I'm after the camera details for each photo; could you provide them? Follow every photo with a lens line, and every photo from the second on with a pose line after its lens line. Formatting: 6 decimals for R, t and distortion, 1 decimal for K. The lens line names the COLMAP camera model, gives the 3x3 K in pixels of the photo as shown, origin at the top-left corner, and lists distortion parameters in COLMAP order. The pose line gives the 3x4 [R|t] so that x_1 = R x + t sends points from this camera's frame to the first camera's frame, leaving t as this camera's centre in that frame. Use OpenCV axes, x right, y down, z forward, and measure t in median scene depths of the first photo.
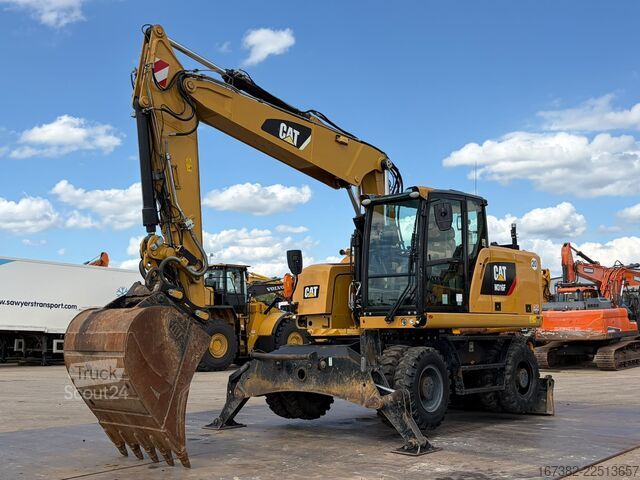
lens RADIAL K [[807.1, 0, 320.0], [0, 807.1, 240.0], [0, 0, 1]] dist [0.096105, 0.008254]
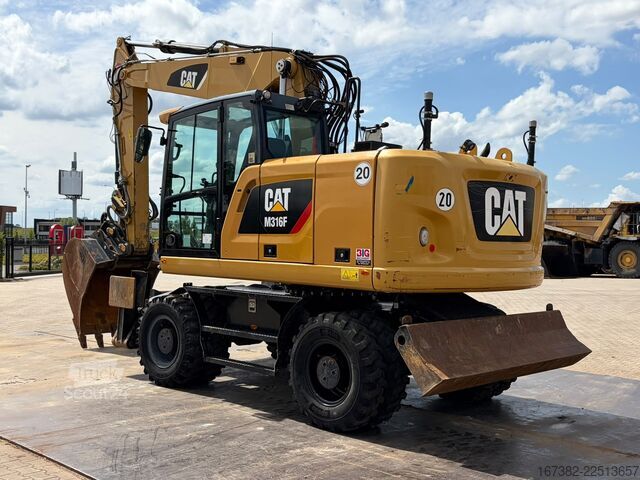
lens RADIAL K [[778.3, 0, 336.5], [0, 778.3, 265.6], [0, 0, 1]] dist [-0.043711, 0.017578]
pose [[-0.033497, 0.045399, -0.998407, 0.875515], [0.092452, 0.994825, 0.042134, 0.074415], [0.995154, -0.090893, -0.037521, 1.109587]]
